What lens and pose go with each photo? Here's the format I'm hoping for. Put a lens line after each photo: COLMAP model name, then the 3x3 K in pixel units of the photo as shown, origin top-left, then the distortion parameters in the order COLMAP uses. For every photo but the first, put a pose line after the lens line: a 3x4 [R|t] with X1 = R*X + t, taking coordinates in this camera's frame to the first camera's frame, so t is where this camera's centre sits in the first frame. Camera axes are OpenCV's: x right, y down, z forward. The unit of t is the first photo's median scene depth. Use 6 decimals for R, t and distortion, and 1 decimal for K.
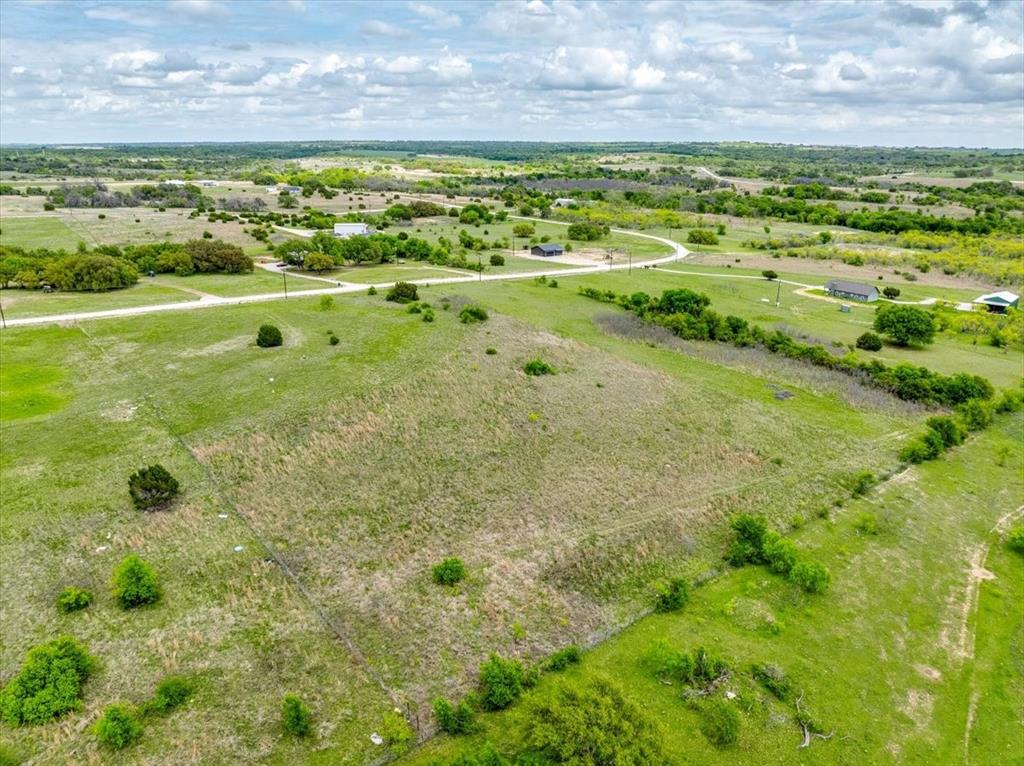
lens RADIAL K [[721.5, 0, 511.3], [0, 721.5, 381.0], [0, 0, 1]] dist [-0.038505, -0.002293]
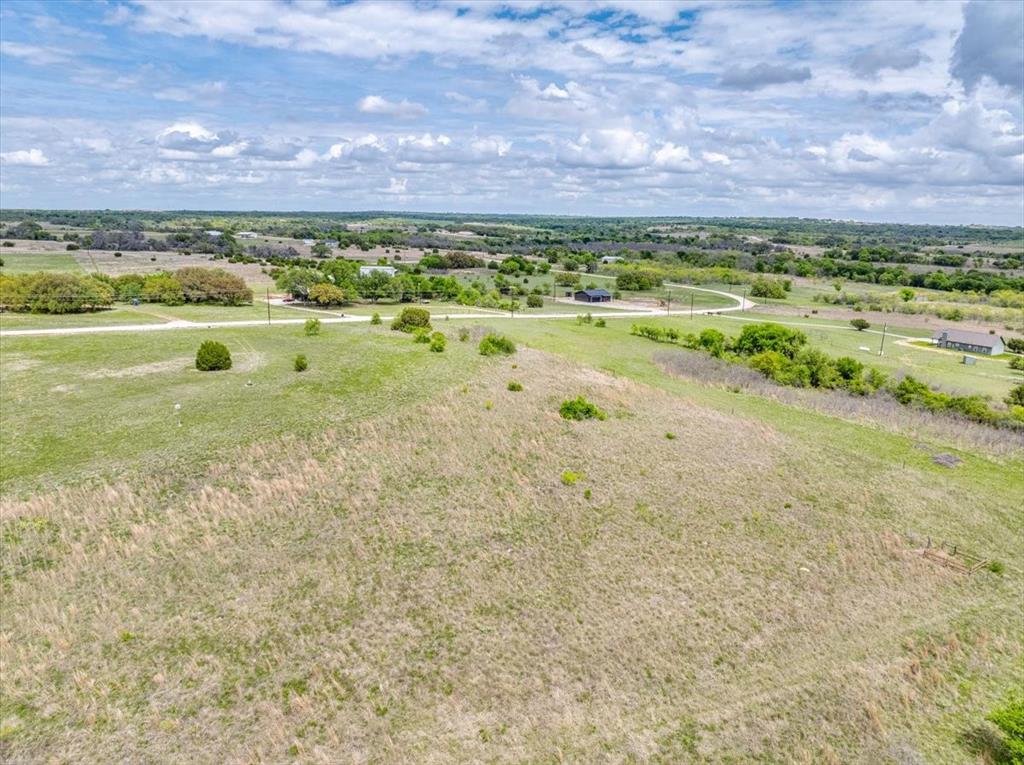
lens RADIAL K [[721.5, 0, 511.3], [0, 721.5, 380.5], [0, 0, 1]] dist [-0.038505, -0.002293]
pose [[0.997863, 0.028696, -0.058701, 0.007331], [-0.034343, 0.994635, -0.097576, 0.015700], [0.055586, 0.099384, 0.993495, 0.199634]]
